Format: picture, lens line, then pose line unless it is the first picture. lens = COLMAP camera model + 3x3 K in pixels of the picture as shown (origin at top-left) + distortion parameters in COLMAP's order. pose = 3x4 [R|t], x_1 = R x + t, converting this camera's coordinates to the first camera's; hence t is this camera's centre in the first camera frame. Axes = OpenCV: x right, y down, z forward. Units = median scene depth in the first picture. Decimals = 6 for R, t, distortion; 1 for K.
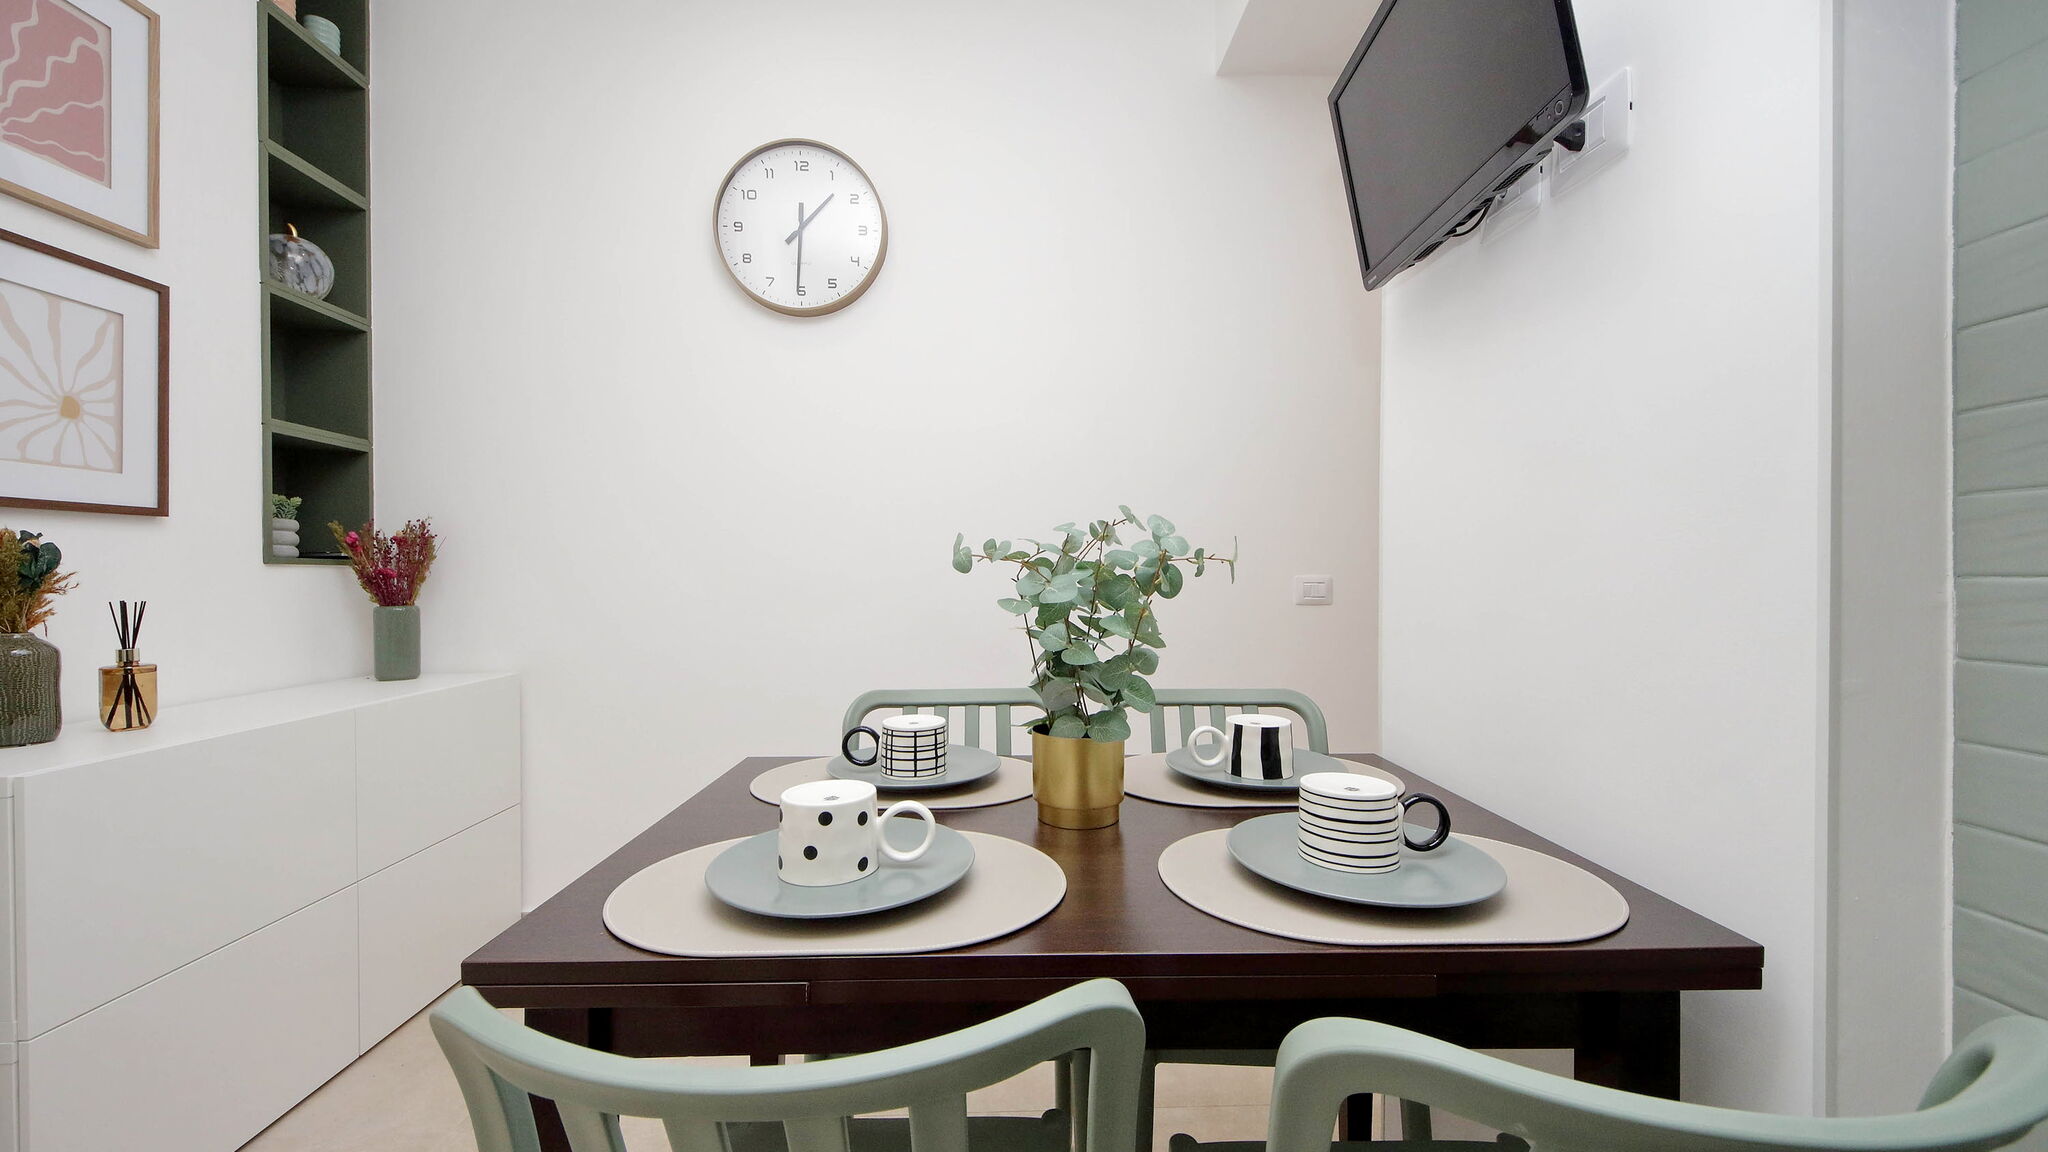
lens RADIAL K [[762.6, 0, 1022.8], [0, 762.6, 575.3], [0, 0, 1]] dist [-0.018741, -0.000817]
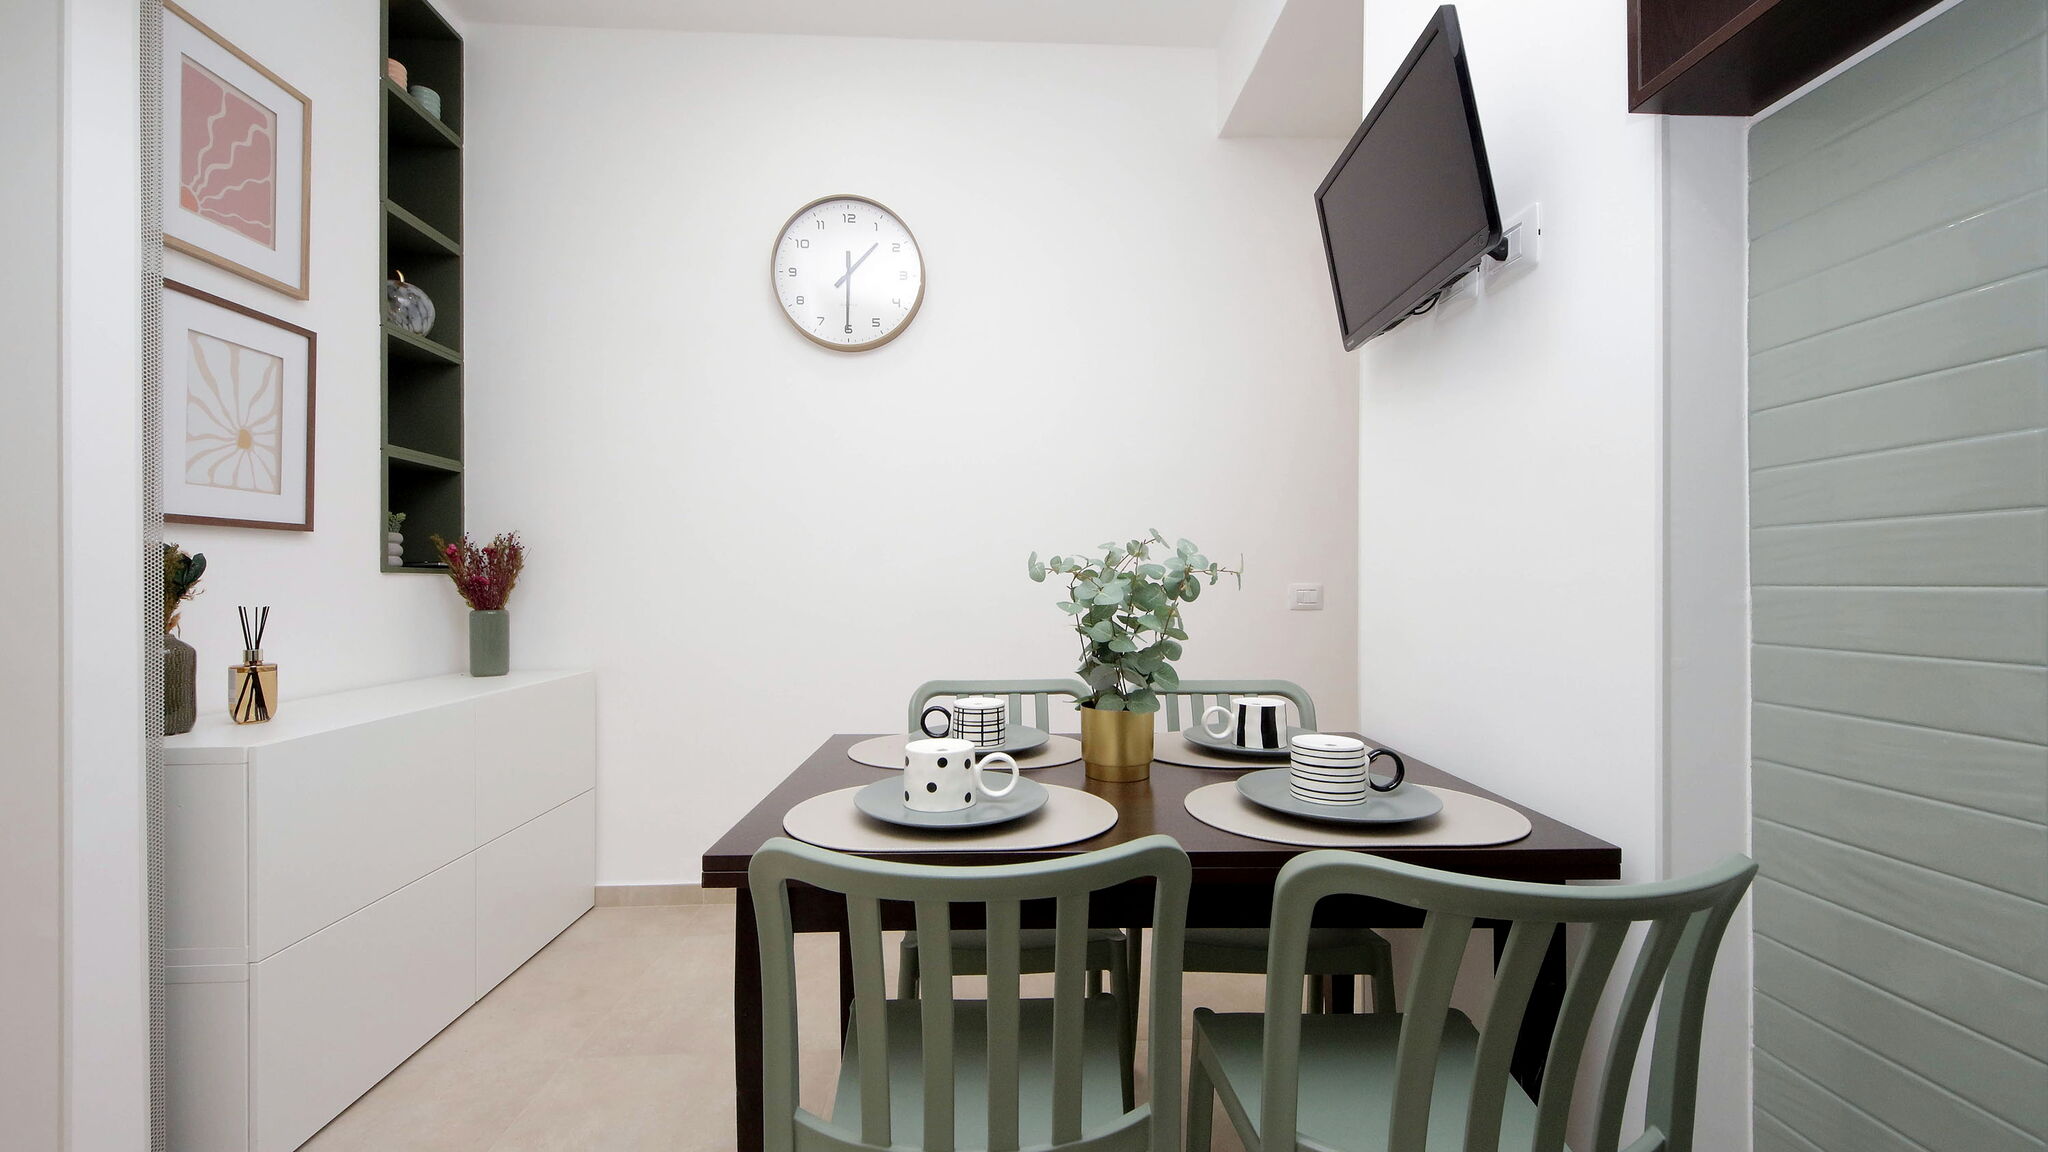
lens RADIAL K [[762.6, 0, 1020.0], [0, 762.6, 577.1], [0, 0, 1]] dist [-0.018741, -0.000817]
pose [[0.999998, 0.001019, 0.001912, -0.065567], [-0.001005, 0.999971, -0.007577, -0.000935], [-0.001920, 0.007575, 0.999969, -0.193751]]
